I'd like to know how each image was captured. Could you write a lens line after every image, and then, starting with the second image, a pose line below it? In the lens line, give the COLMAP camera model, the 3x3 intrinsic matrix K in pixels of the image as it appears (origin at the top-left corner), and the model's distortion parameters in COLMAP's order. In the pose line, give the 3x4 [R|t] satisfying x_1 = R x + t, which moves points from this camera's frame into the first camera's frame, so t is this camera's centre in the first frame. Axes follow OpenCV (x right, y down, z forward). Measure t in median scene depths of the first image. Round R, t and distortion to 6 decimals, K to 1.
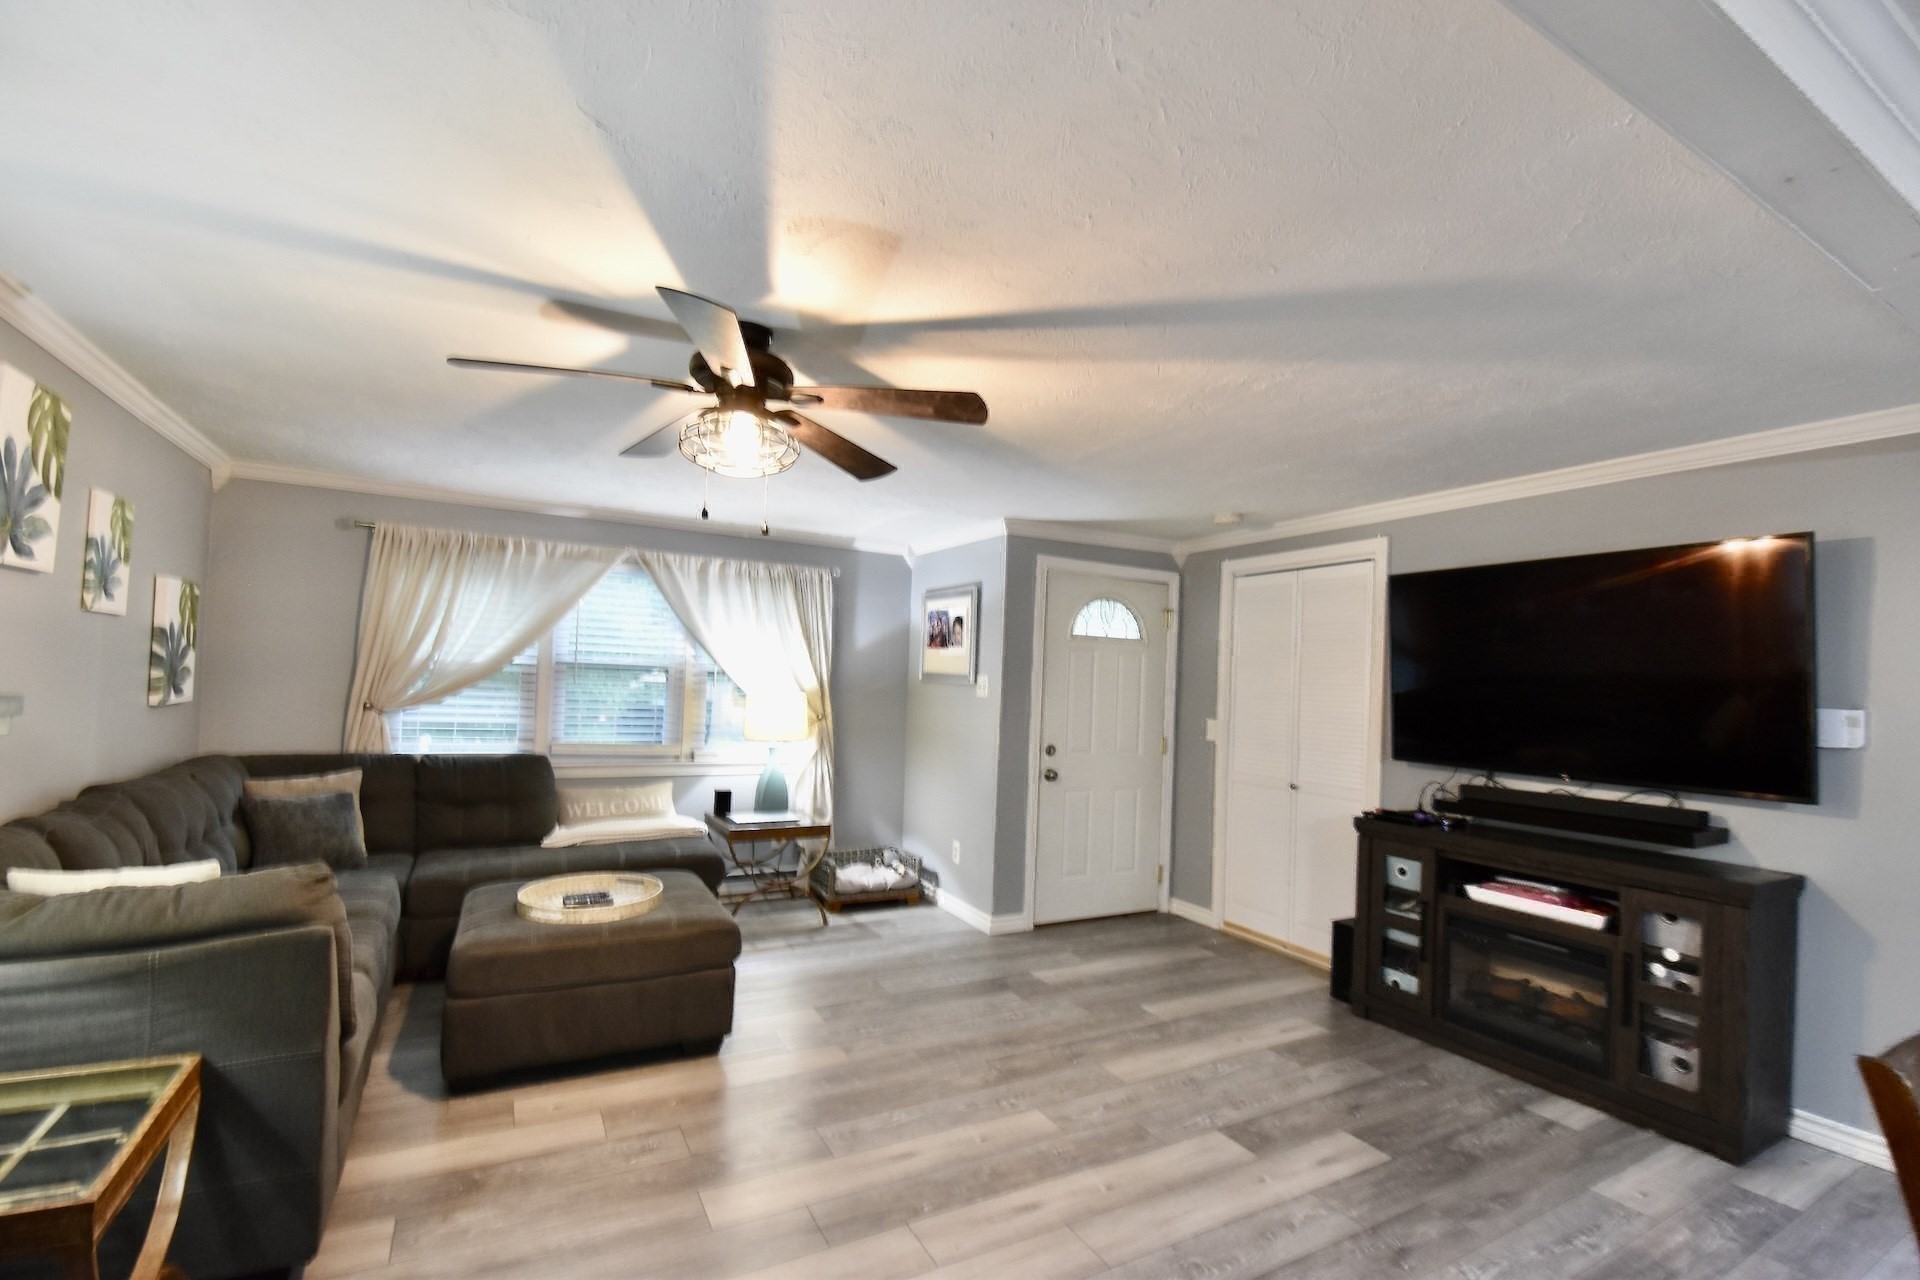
lens RADIAL K [[843.4, 0, 982.0], [0, 843.4, 663.2], [0, 0, 1]] dist [0.013957, -0.022610]
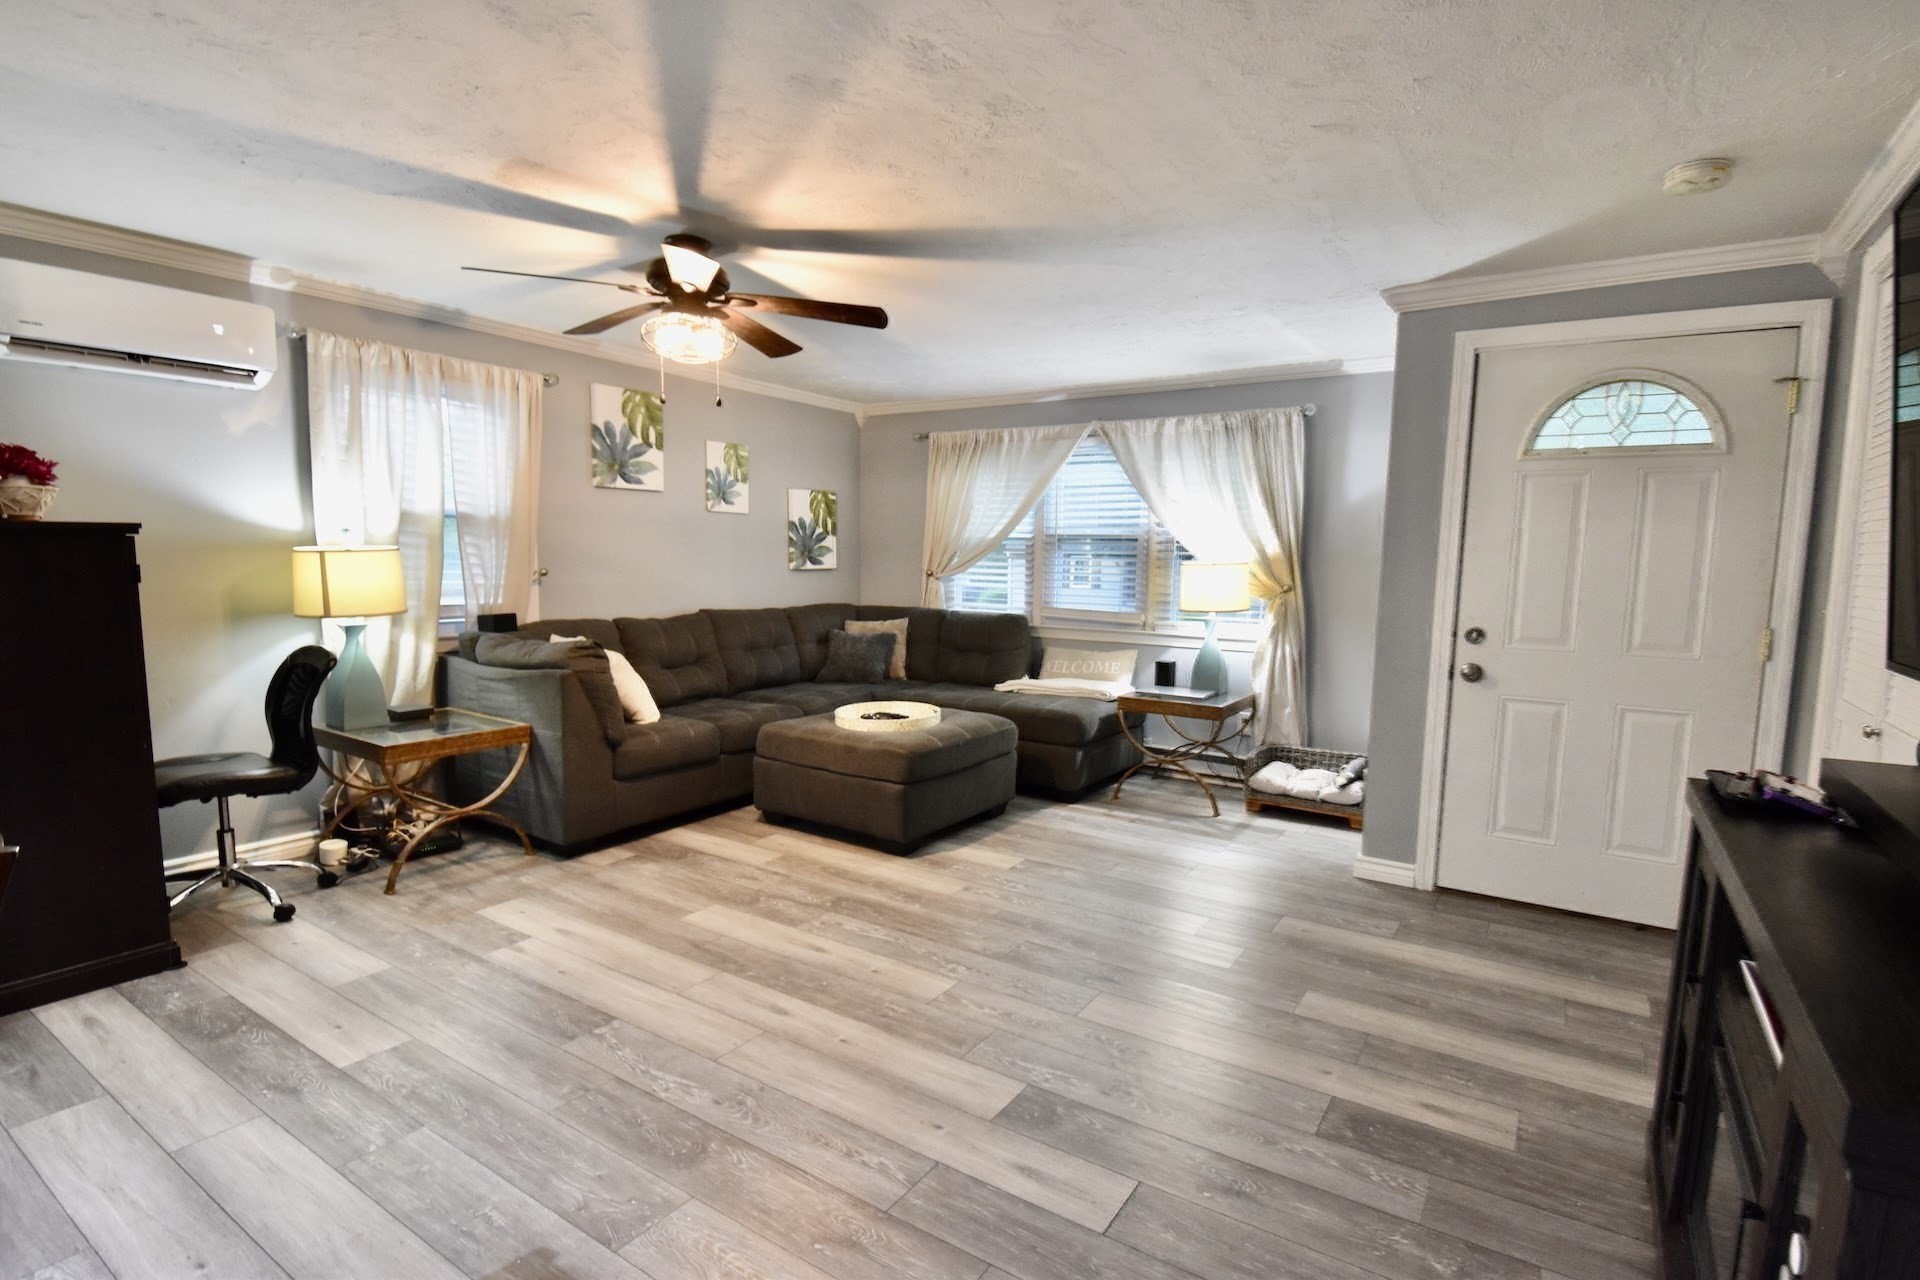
lens RADIAL K [[916.6, 0, 965.8], [0, 916.6, 665.3], [0, 0, 1]] dist [0.000685, -0.000579]
pose [[0.466483, 0.075874, -0.881270, 0.596428], [0.022787, 0.994953, 0.097724, 0.054100], [0.884237, -0.065668, 0.462399, 0.364572]]
